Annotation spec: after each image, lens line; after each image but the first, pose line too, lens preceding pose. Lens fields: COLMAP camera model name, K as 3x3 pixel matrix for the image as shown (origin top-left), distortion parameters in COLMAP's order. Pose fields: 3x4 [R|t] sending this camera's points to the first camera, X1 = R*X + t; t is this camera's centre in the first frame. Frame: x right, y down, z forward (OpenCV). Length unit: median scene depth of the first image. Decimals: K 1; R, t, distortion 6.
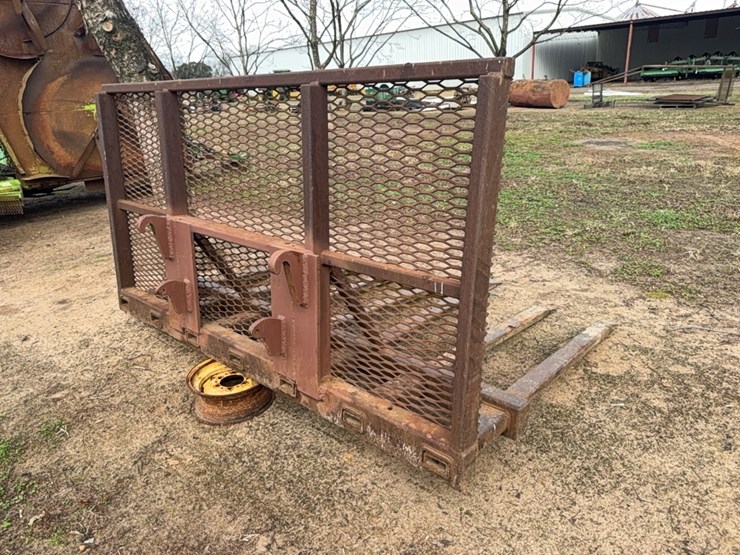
lens RADIAL K [[524.1, 0, 367.5], [0, 524.1, 275.7], [0, 0, 1]] dist [0.013447, -0.023563]
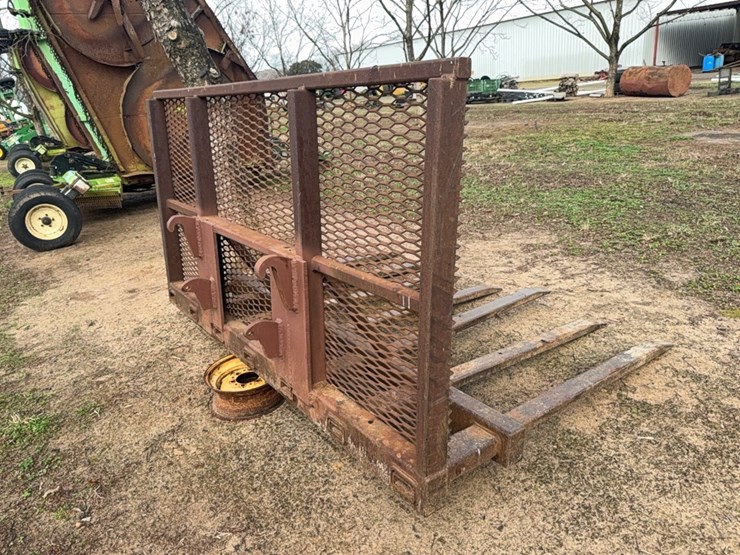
lens RADIAL K [[524.1, 0, 367.5], [0, 524.1, 275.5], [0, 0, 1]] dist [0.013447, -0.023563]
pose [[0.981113, 0.037561, -0.189751, 0.154987], [-0.035621, 0.999272, 0.013627, -0.022032], [0.190125, -0.006611, 0.981738, 0.035155]]
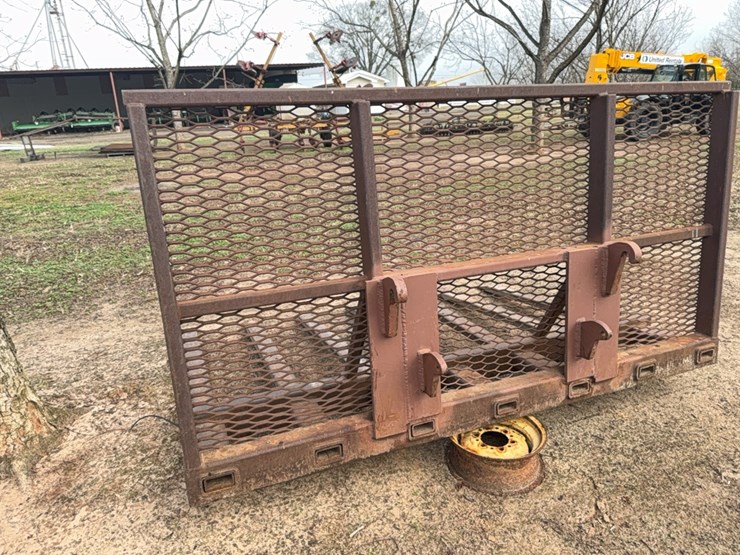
lens RADIAL K [[524.1, 0, 369.8], [0, 524.1, 280.1], [0, 0, 1]] dist [0.013447, -0.023563]
pose [[0.454053, -0.243526, 0.857048, -0.980836], [0.318835, 0.942633, 0.098930, -0.182400], [-0.831974, 0.228337, 0.505650, 0.659130]]
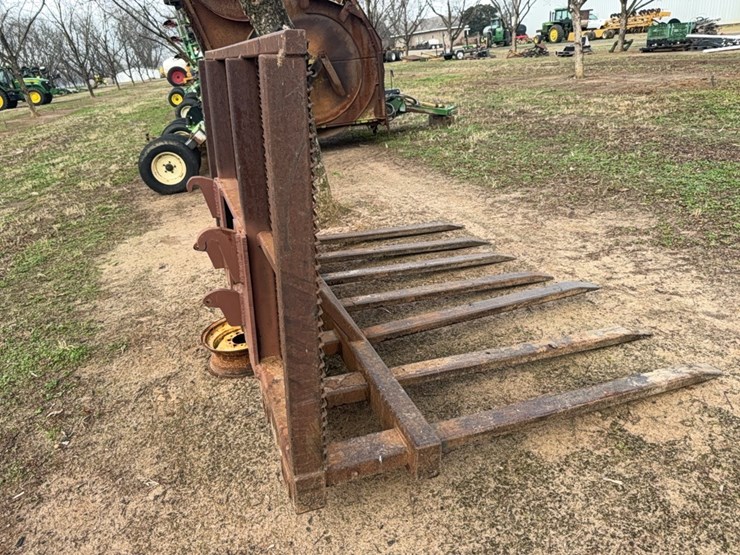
lens RADIAL K [[524.1, 0, 368.4], [0, 524.1, 276.3], [0, 0, 1]] dist [0.013447, -0.023563]
pose [[0.879218, 0.160128, -0.448703, 0.411742], [-0.116655, 0.985512, 0.123116, -0.083487], [0.461917, -0.055902, 0.885160, 0.173109]]
